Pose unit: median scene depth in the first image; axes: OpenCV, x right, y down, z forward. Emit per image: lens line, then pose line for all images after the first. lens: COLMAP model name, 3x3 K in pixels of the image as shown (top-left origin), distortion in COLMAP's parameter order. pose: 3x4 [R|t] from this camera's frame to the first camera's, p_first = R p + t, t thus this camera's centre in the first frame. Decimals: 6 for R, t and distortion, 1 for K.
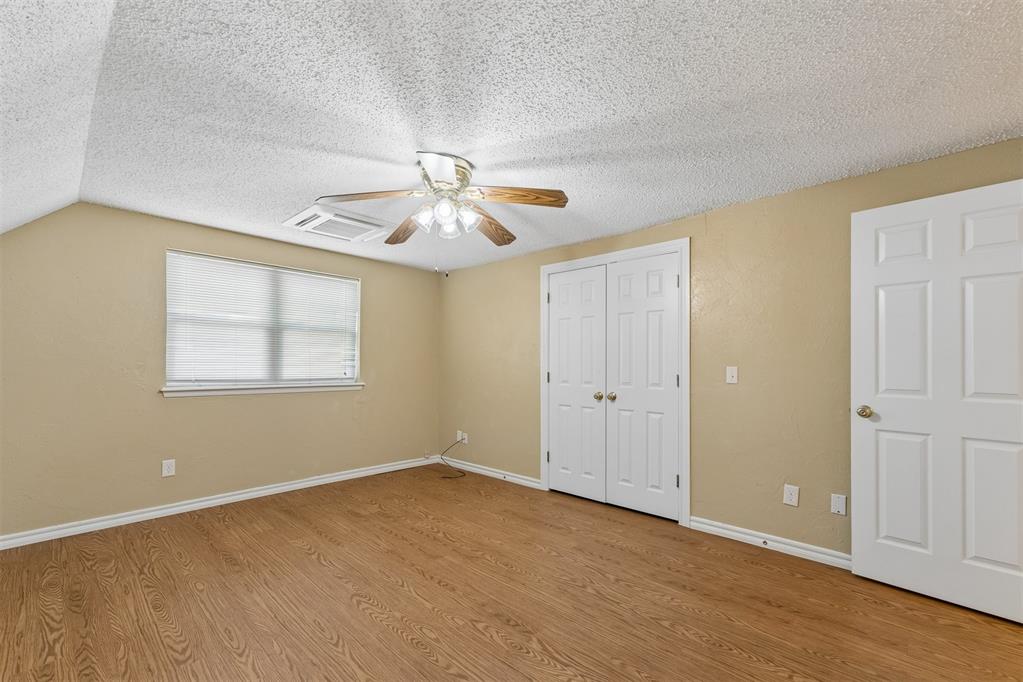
lens RADIAL K [[437.0, 0, 509.5], [0, 437.0, 357.5], [0, 0, 1]] dist [0.003286, 0.000035]
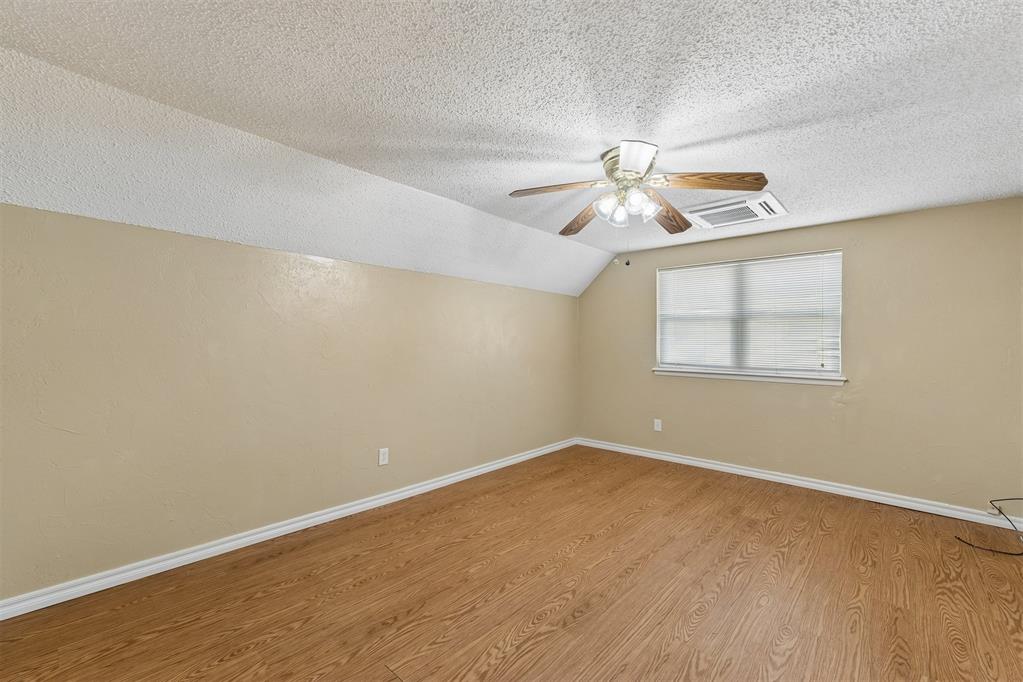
lens RADIAL K [[427.2, 0, 507.2], [0, 427.2, 347.8], [0, 0, 1]] dist [0.006575, -0.000063]
pose [[0.008780, -0.000553, -0.999961, 0.588316], [0.003576, 0.999993, -0.000522, 0.002125], [0.999955, -0.003571, 0.008782, 0.503602]]
